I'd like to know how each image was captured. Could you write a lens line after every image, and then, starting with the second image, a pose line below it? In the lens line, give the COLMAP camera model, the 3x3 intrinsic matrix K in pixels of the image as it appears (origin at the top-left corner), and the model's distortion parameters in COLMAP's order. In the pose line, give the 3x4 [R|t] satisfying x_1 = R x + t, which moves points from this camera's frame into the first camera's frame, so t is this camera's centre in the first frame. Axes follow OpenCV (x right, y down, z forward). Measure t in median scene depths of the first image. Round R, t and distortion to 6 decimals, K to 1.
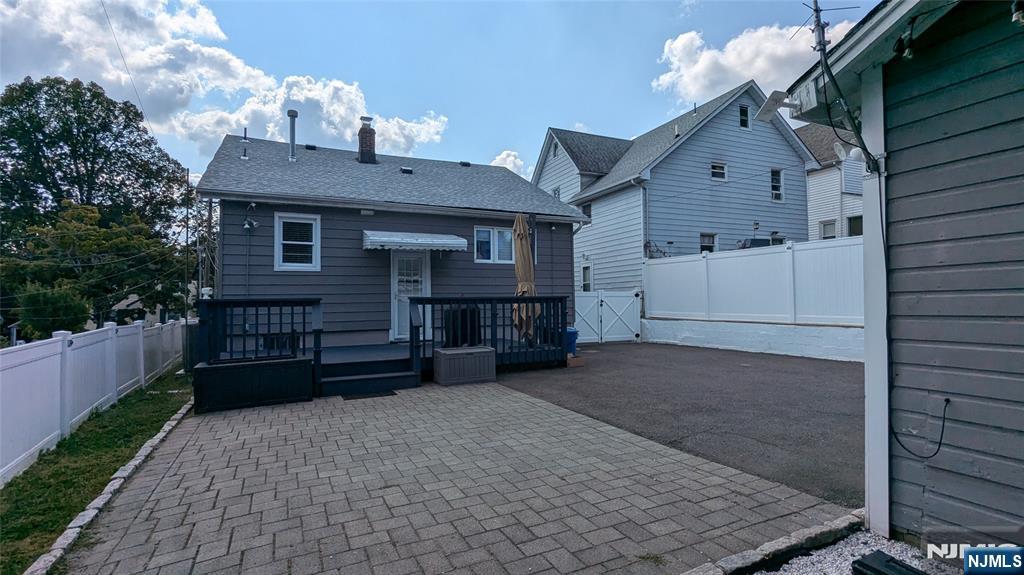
lens RADIAL K [[482.5, 0, 509.6], [0, 482.5, 290.6], [0, 0, 1]] dist [-0.000185, 0.000207]
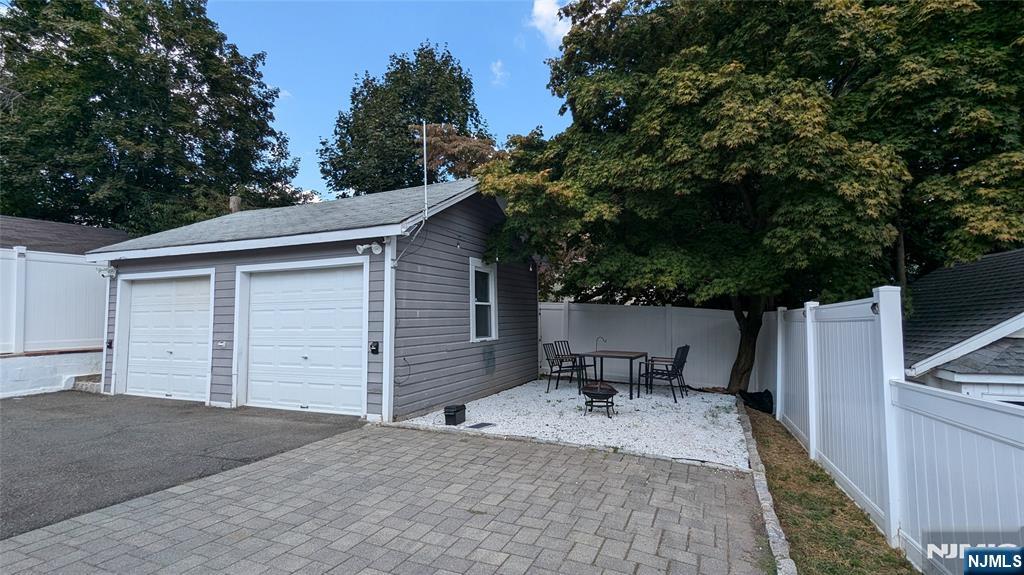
lens RADIAL K [[482.5, 0, 509.6], [0, 482.5, 290.6], [0, 0, 1]] dist [-0.000185, 0.000207]
pose [[-0.657961, 0.061009, 0.750577, -1.026121], [-0.003912, 0.996422, -0.084421, 0.051065], [-0.753042, -0.058482, -0.655368, 1.590182]]
